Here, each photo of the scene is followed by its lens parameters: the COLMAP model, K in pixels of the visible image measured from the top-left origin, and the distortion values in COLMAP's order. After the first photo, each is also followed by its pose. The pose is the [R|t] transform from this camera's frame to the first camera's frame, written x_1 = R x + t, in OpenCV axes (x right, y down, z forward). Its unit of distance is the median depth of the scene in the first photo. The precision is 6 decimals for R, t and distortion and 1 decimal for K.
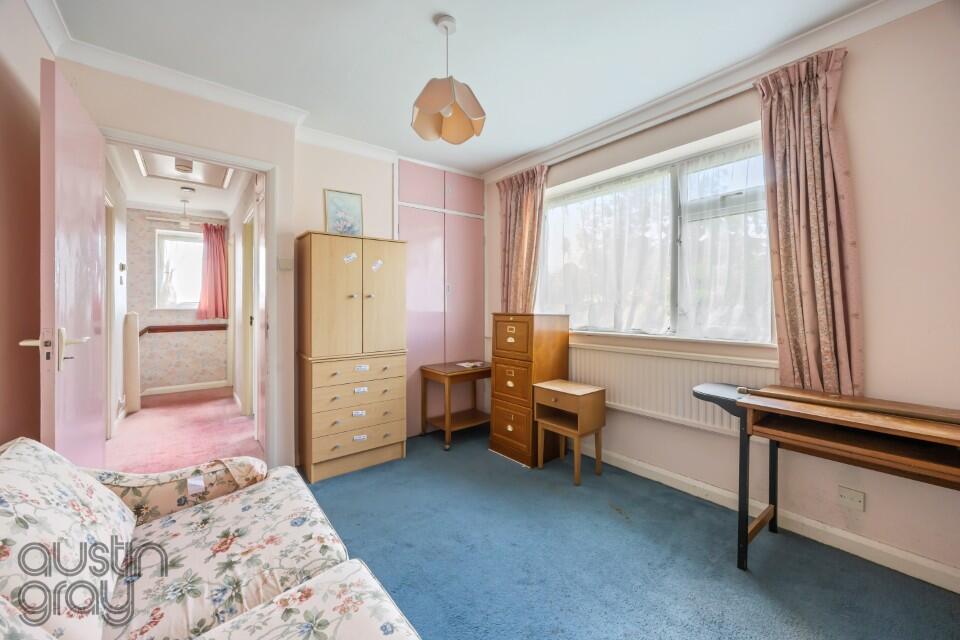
lens RADIAL K [[374.8, 0, 480.3], [0, 374.8, 310.8], [0, 0, 1]] dist [-0.001087, -0.000361]
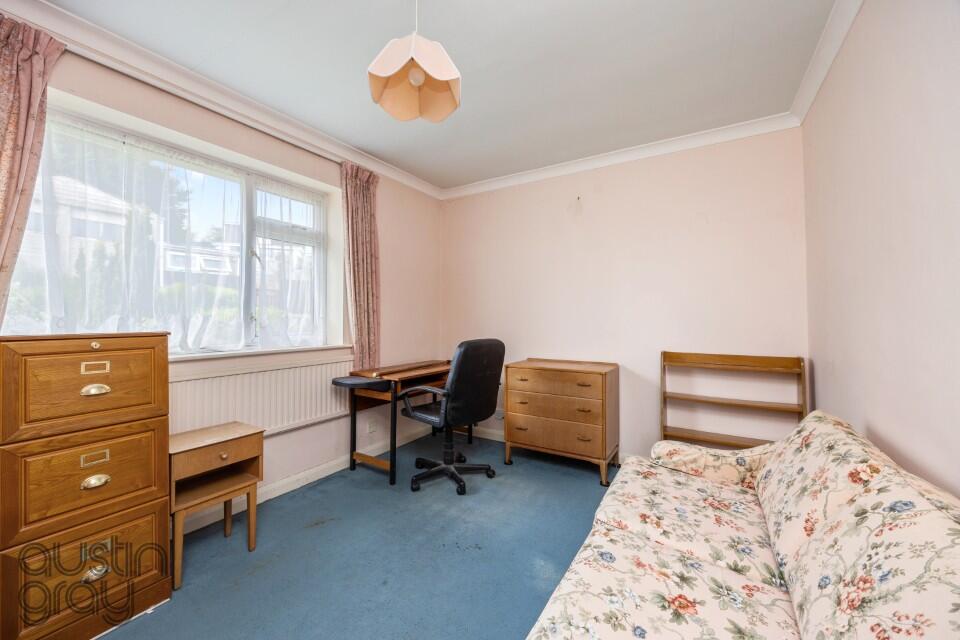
lens RADIAL K [[374.8, 0, 480.1], [0, 374.8, 316.8], [0, 0, 1]] dist [-0.001087, -0.000361]
pose [[-0.344722, 0.005309, 0.938690, -1.173801], [0.013180, 0.999913, -0.000815, -0.017580], [-0.938612, 0.012091, -0.344762, 1.519904]]
